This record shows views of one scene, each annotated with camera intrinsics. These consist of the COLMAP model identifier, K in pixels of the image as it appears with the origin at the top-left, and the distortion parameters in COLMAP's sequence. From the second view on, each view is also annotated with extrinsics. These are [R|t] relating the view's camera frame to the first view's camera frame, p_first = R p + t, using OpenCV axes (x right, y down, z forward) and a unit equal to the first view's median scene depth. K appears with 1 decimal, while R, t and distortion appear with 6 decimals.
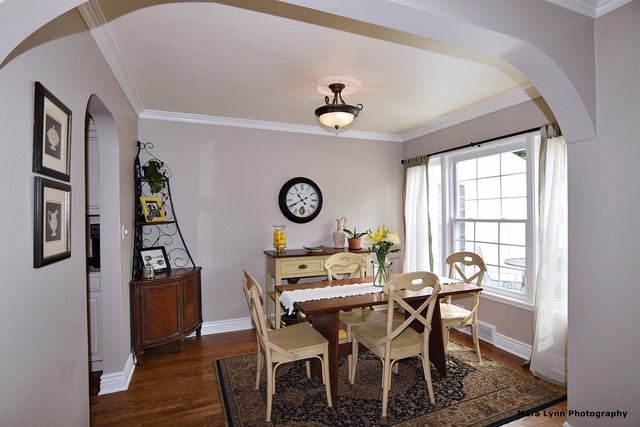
lens RADIAL K [[316.5, 0, 315.9], [0, 316.5, 215.2], [0, 0, 1]] dist [-0.034672, -0.000500]
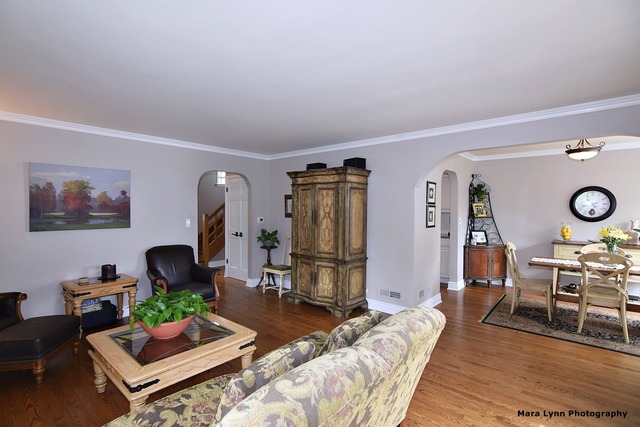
lens RADIAL K [[316.5, 0, 317.8], [0, 316.5, 215.7], [0, 0, 1]] dist [-0.034672, -0.000500]
pose [[0.466876, 0.033350, -0.883693, 0.659660], [-0.012235, 0.999437, 0.031254, -0.030958], [0.884238, -0.003779, 0.467021, -0.697670]]
